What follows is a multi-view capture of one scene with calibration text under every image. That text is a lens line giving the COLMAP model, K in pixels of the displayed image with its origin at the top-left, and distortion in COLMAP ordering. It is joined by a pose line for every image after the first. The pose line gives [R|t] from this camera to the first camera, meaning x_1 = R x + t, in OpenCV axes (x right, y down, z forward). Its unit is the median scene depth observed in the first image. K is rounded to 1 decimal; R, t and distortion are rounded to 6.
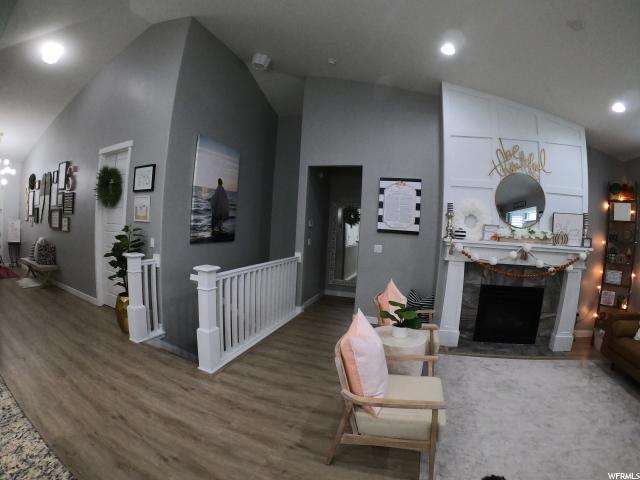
lens RADIAL K [[280.5, 0, 320.0], [0, 280.5, 240.0], [0, 0, 1]] dist [-0.195825, 0.030496]
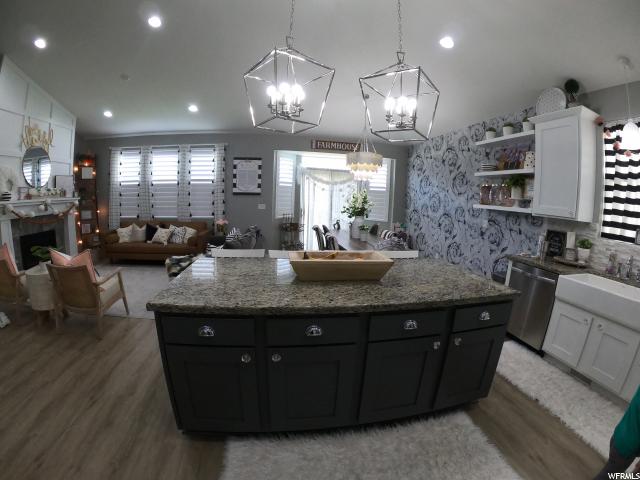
lens RADIAL K [[280.5, 0, 320.0], [0, 280.5, 240.0], [0, 0, 1]] dist [-0.195825, 0.030496]
pose [[-0.474423, -0.195222, 0.858377, -0.891576], [-0.008930, 0.976117, 0.217064, -0.030271], [-0.880252, 0.095315, -0.464835, 0.190783]]
